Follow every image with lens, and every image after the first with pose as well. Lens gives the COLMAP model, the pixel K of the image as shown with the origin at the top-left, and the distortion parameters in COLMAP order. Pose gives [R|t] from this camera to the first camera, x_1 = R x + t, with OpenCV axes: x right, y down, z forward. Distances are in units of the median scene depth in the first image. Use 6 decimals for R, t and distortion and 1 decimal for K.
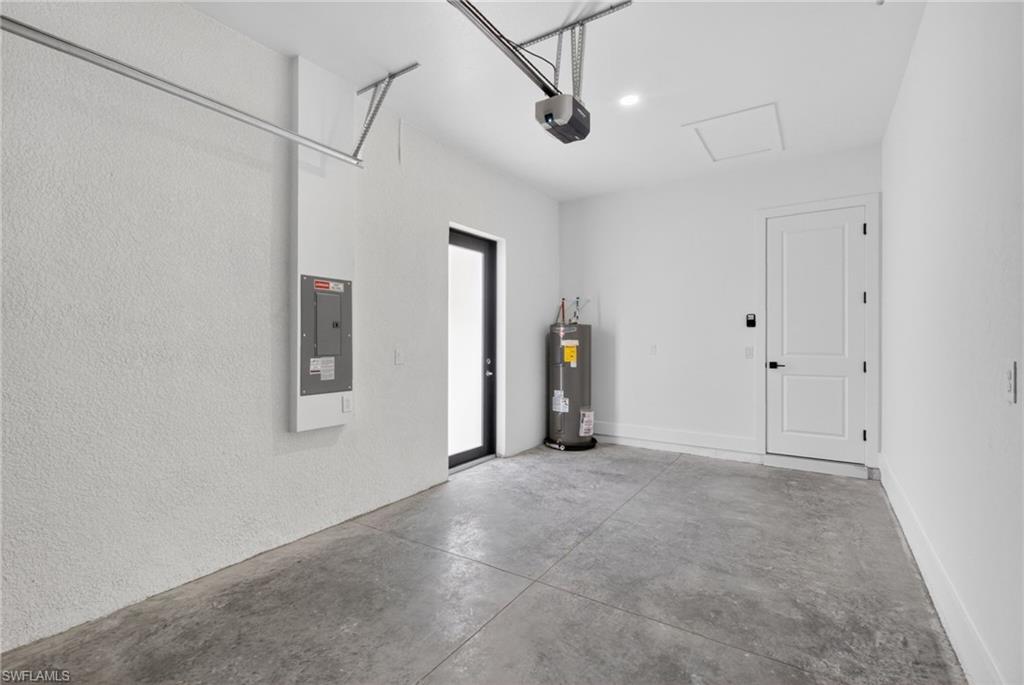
lens RADIAL K [[468.6, 0, 511.9], [0, 468.6, 345.5], [0, 0, 1]] dist [0.008537, -0.000969]
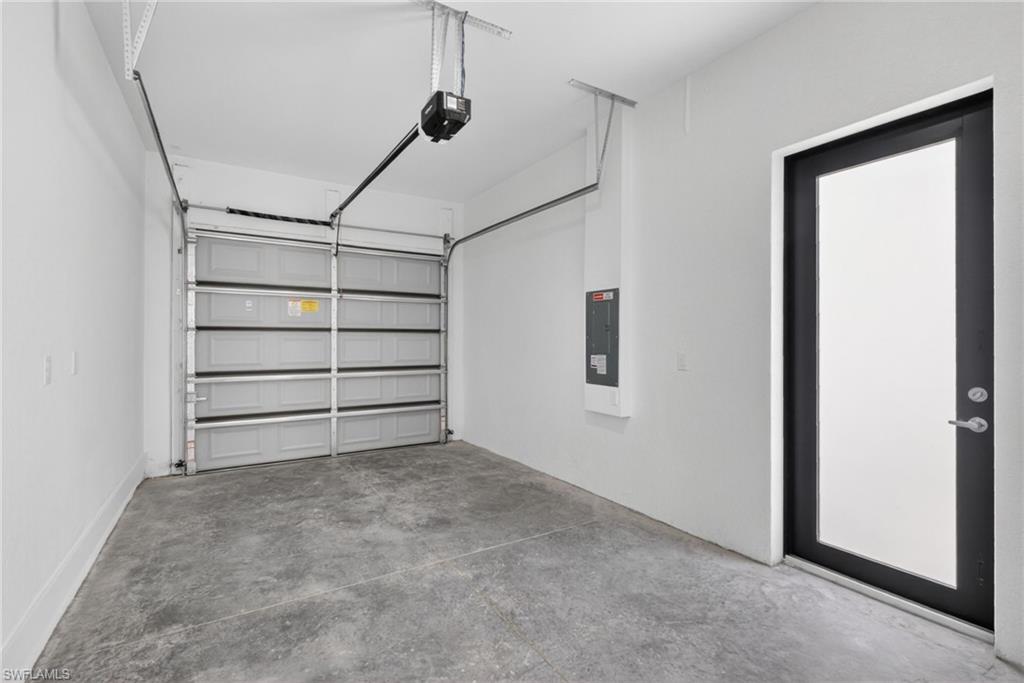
lens RADIAL K [[468.6, 0, 517.5], [0, 468.6, 337.9], [0, 0, 1]] dist [0.008537, -0.000969]
pose [[-0.420549, -0.004903, -0.907257, 0.810945], [-0.012582, 0.999921, 0.000429, -0.018125], [0.907183, 0.011595, -0.420577, 1.334807]]
